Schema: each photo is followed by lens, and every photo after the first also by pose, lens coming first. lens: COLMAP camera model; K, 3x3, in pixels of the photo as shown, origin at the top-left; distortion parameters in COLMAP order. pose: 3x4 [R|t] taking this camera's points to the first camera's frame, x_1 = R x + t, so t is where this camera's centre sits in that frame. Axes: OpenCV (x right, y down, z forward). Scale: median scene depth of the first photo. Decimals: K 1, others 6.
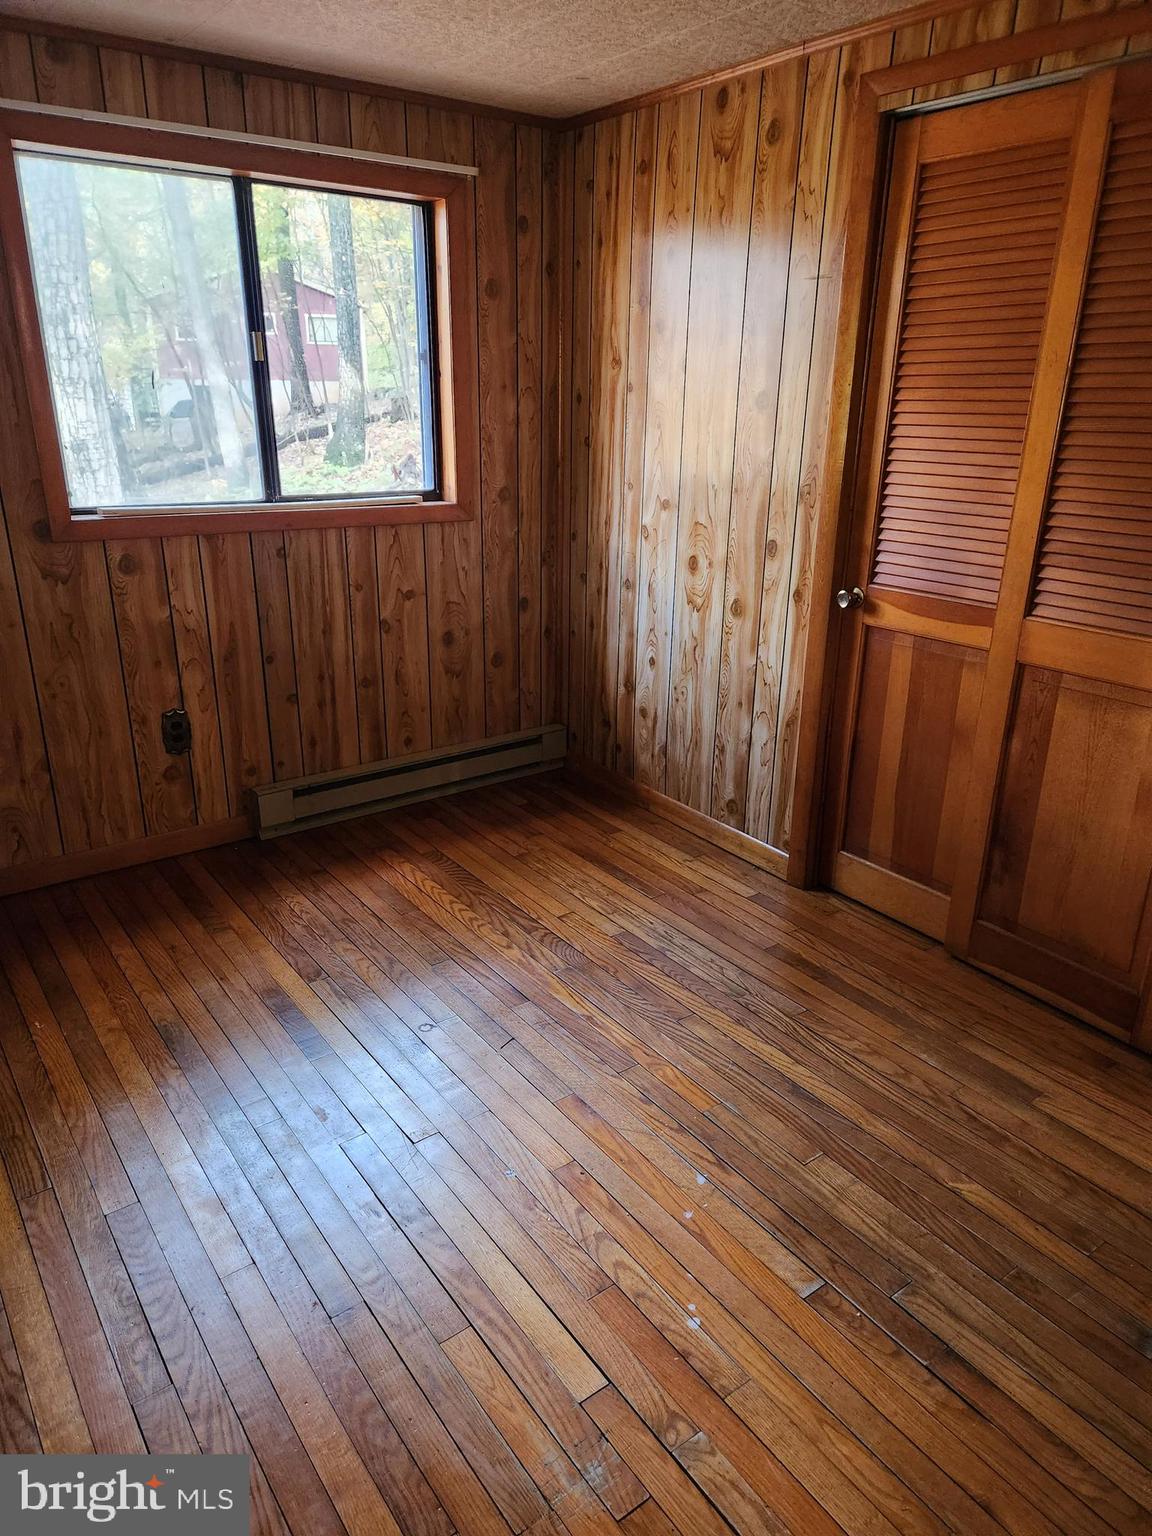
lens RADIAL K [[1026.0, 0, 573.0], [0, 1026.0, 770.5], [0, 0, 1]] dist [0.085547, -0.075965]
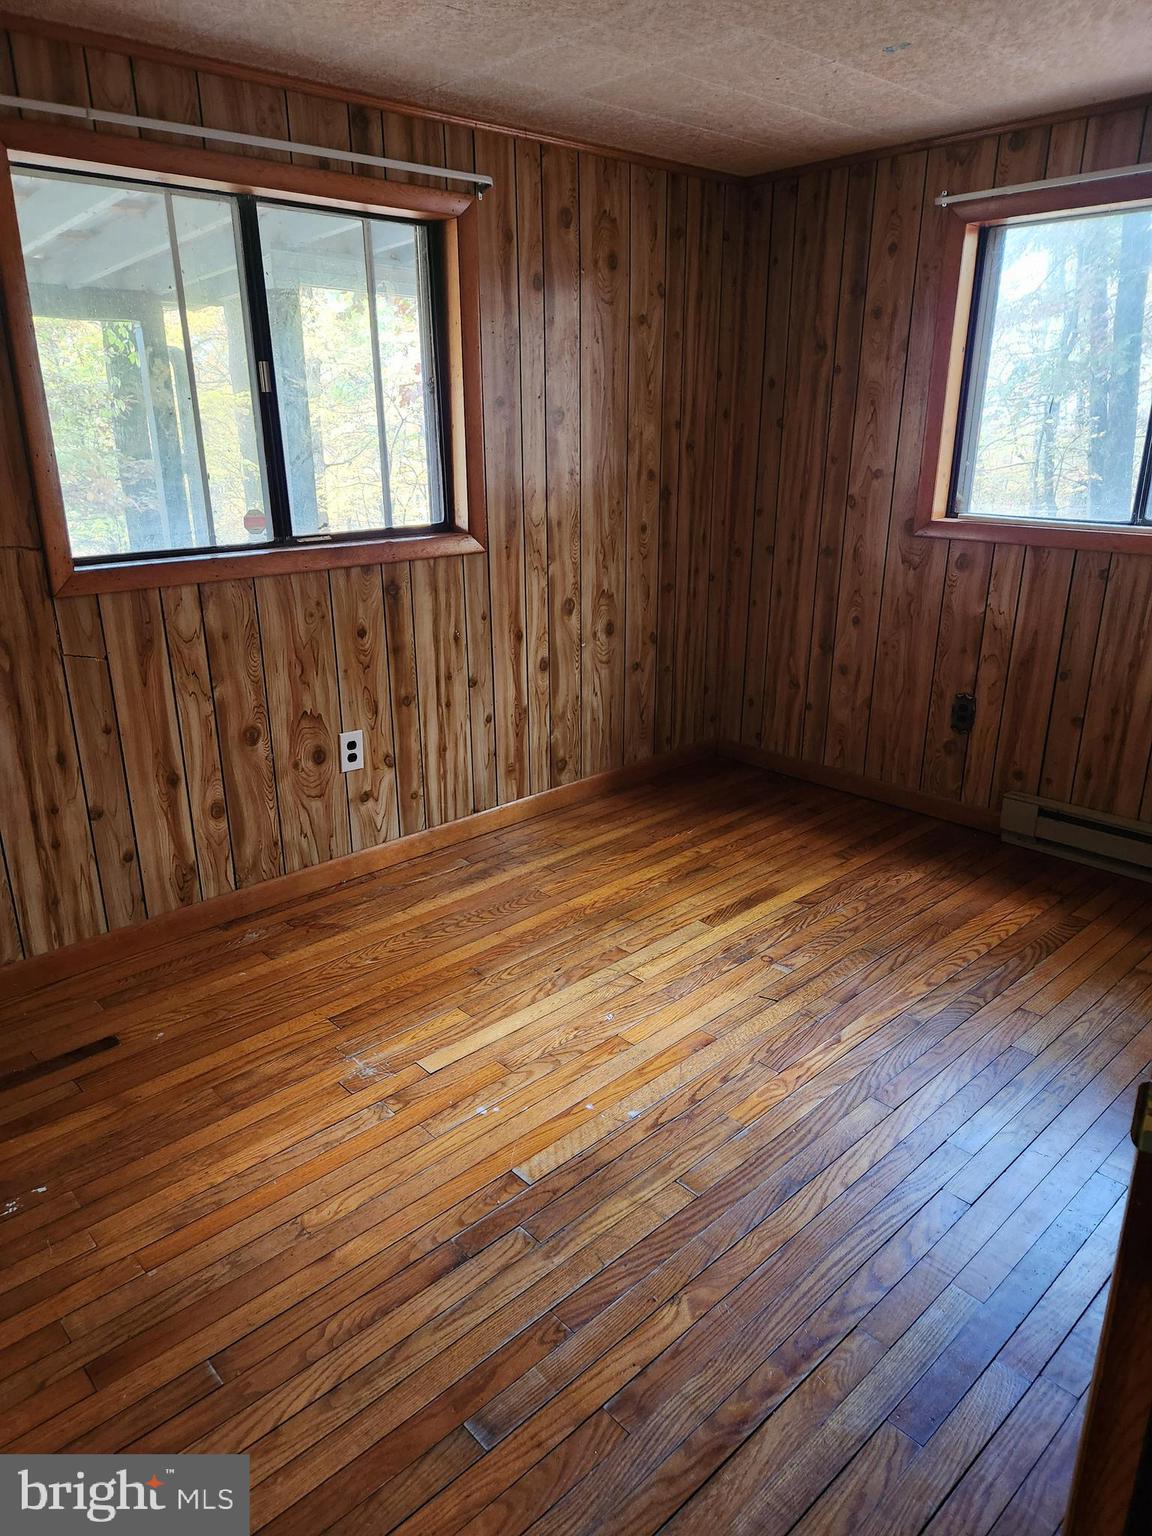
lens RADIAL K [[1026.0, 0, 573.0], [0, 1026.0, 770.5], [0, 0, 1]] dist [0.085547, -0.075965]
pose [[0.116106, 0.307383, -0.944476, 0.755625], [-0.337798, 0.906444, 0.253479, -0.142108], [0.934030, 0.289611, 0.209077, 0.434771]]
